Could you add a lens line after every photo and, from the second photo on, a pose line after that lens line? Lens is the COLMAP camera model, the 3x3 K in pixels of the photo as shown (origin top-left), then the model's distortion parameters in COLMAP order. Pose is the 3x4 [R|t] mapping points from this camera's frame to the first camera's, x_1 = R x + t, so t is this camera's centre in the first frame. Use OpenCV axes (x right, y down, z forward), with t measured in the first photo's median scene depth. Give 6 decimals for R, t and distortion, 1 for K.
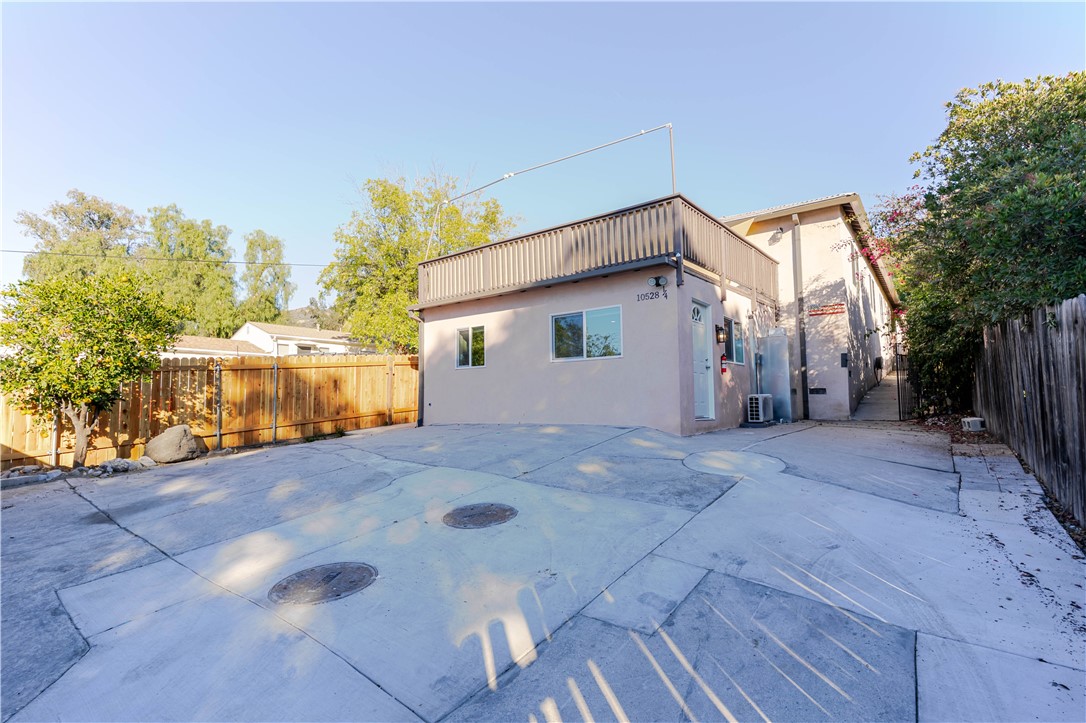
lens RADIAL K [[517.7, 0, 539.8], [0, 517.7, 365.9], [0, 0, 1]] dist [0.000736, -0.000171]
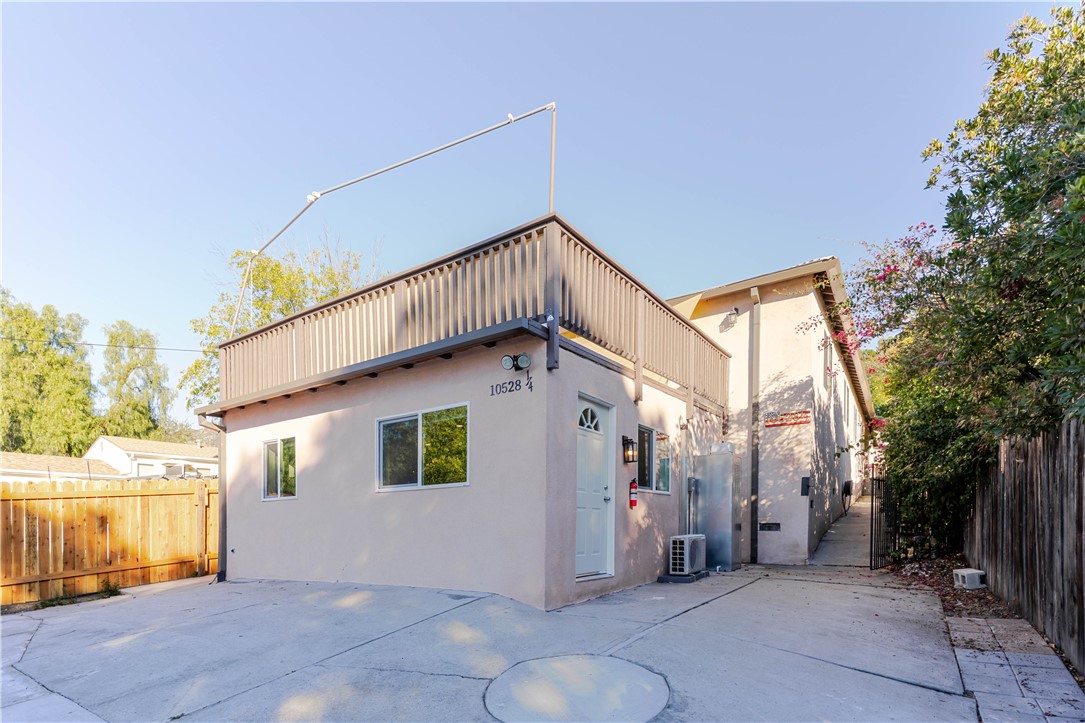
lens RADIAL K [[536.2, 0, 542.6], [0, 536.2, 557.0], [0, 0, 1]] dist [0.000028, 0.000083]
pose [[0.997760, -0.009571, 0.066203, 0.168678], [0.001039, 0.991808, 0.127731, -0.010726], [-0.066883, -0.127376, 0.989597, 0.261823]]
